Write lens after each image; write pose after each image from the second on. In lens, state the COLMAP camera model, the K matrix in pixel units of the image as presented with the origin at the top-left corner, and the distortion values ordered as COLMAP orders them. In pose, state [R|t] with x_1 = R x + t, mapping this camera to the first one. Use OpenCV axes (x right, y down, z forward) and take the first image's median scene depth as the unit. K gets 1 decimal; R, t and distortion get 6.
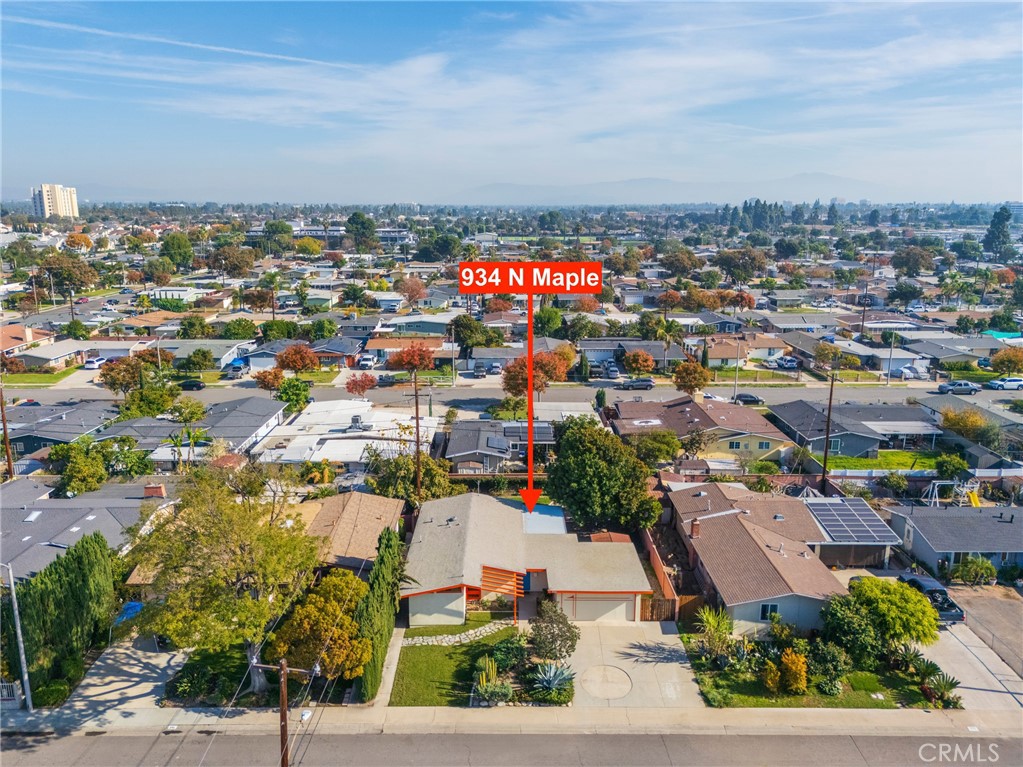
lens RADIAL K [[764.1, 0, 511.5], [0, 764.1, 383.5], [0, 0, 1]] dist [0.081875, -0.084539]
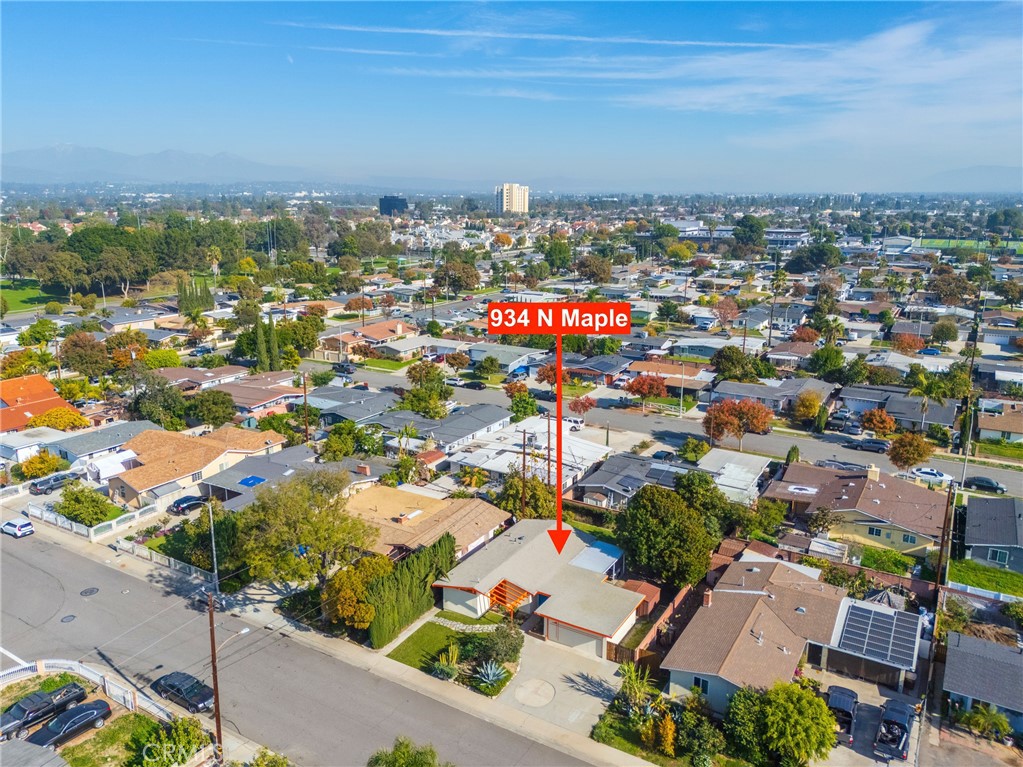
lens RADIAL K [[764.1, 0, 511.5], [0, 764.1, 383.5], [0, 0, 1]] dist [0.081875, -0.084539]
pose [[0.854587, 0.129182, -0.502984, 0.343972], [-0.121307, 0.991428, 0.048524, -0.089414], [0.504941, 0.019548, 0.862933, -0.061496]]
